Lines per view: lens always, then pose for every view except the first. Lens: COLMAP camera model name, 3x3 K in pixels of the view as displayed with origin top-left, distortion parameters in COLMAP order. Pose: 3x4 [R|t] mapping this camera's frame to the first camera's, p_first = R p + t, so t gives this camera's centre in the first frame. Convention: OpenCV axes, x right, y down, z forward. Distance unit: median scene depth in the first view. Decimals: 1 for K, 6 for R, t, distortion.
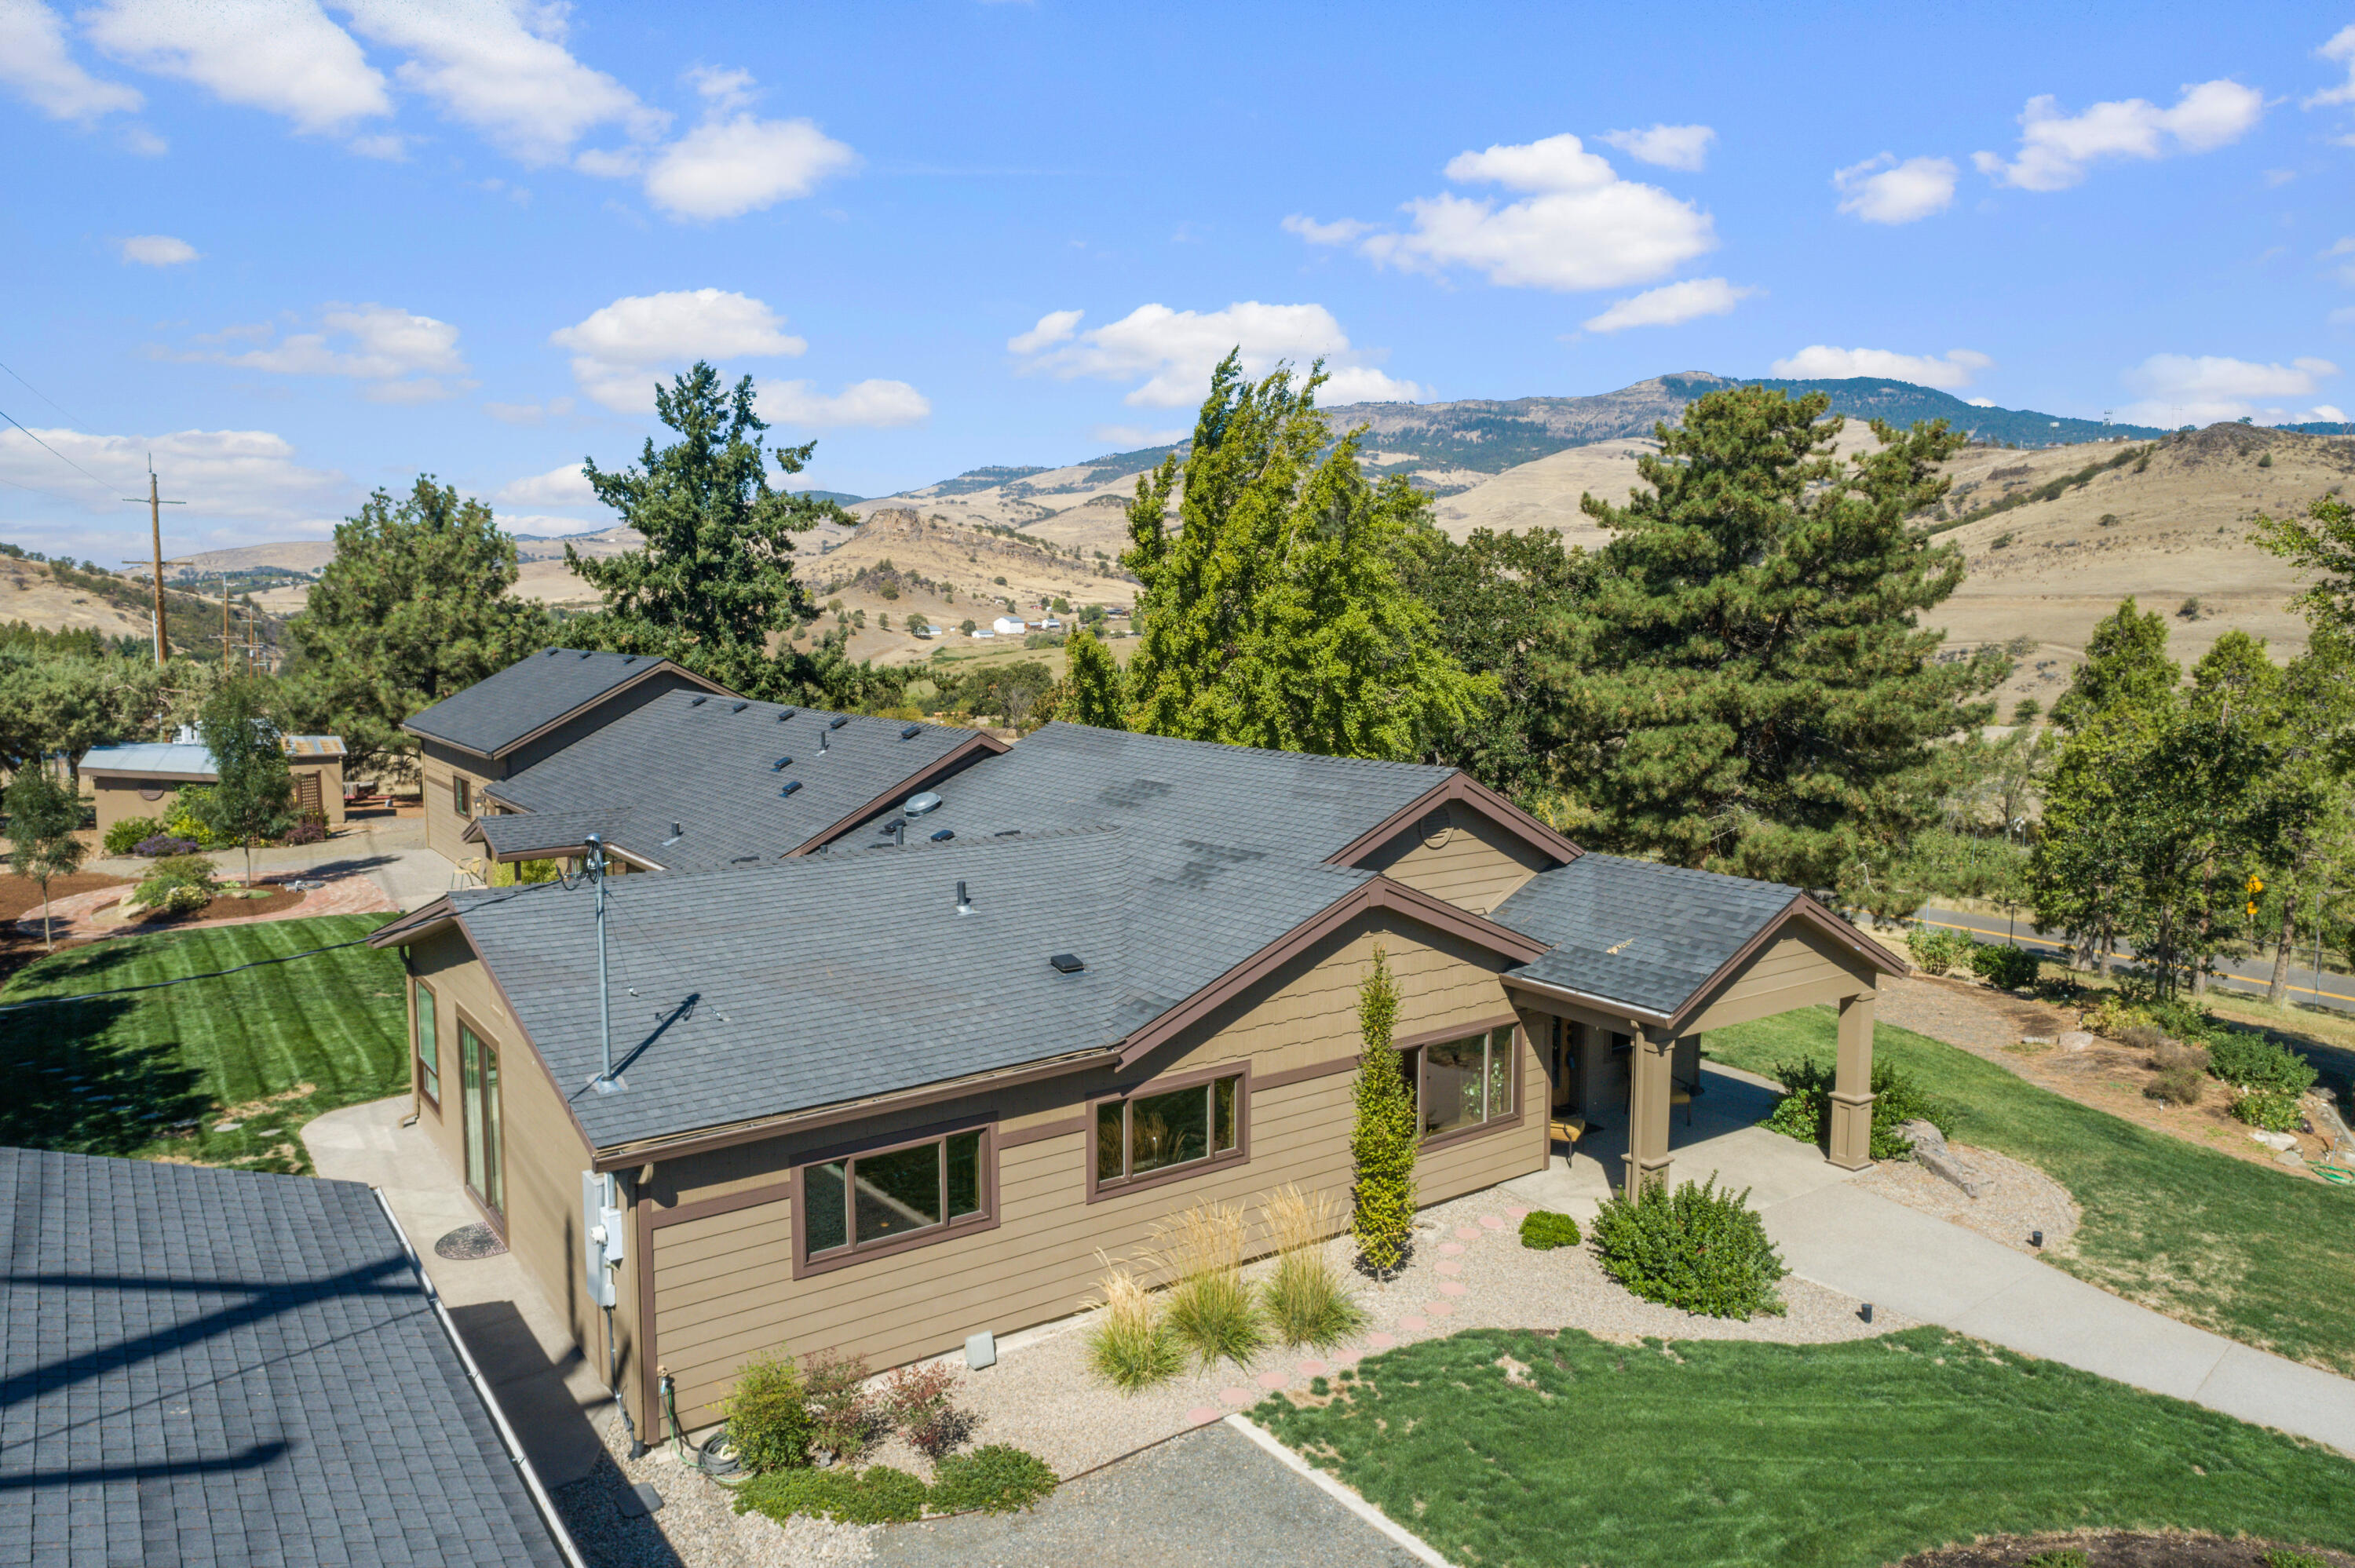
lens RADIAL K [[1580.5, 0, 1177.5], [0, 1580.5, 784.0], [0, 0, 1]] dist [-0.001822, 0.005756]
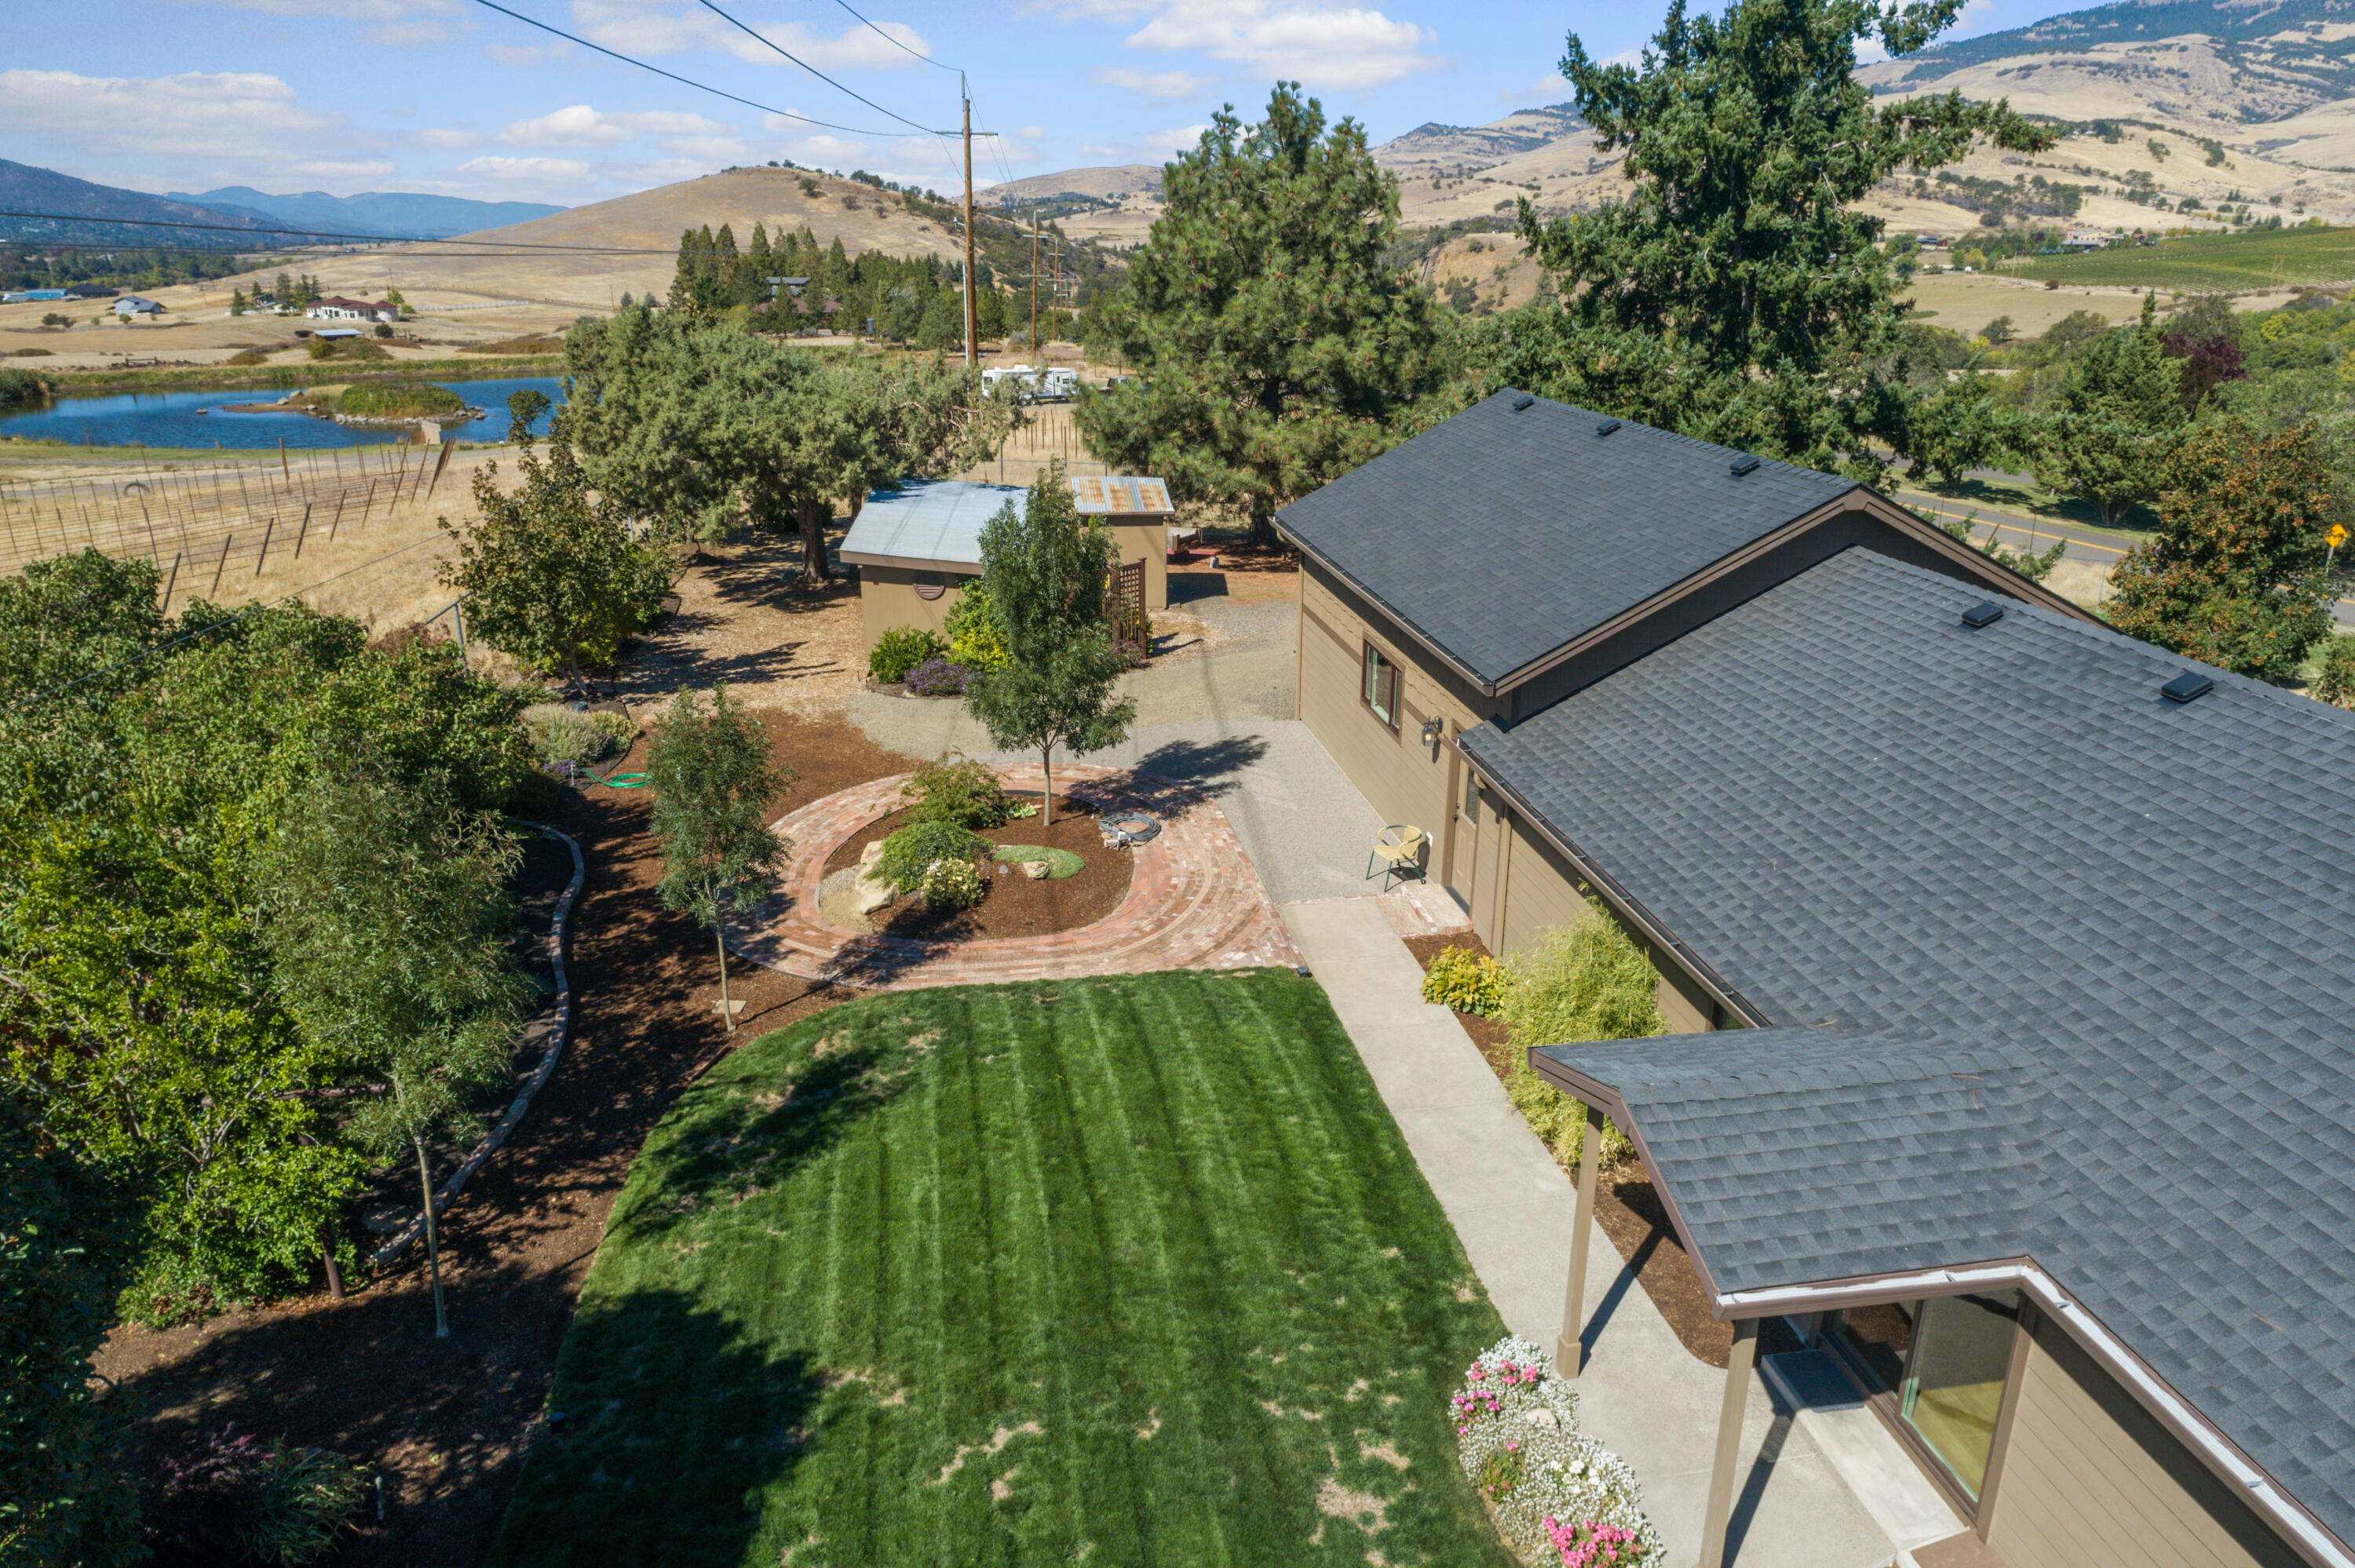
lens RADIAL K [[1580.5, 0, 1177.5], [0, 1580.5, 784.0], [0, 0, 1]] dist [-0.001822, 0.005756]
pose [[0.898339, 0.146344, -0.414211, -0.213719], [-0.050590, 0.971071, 0.233369, -0.065432], [0.436380, -0.188689, 0.879755, 0.357176]]
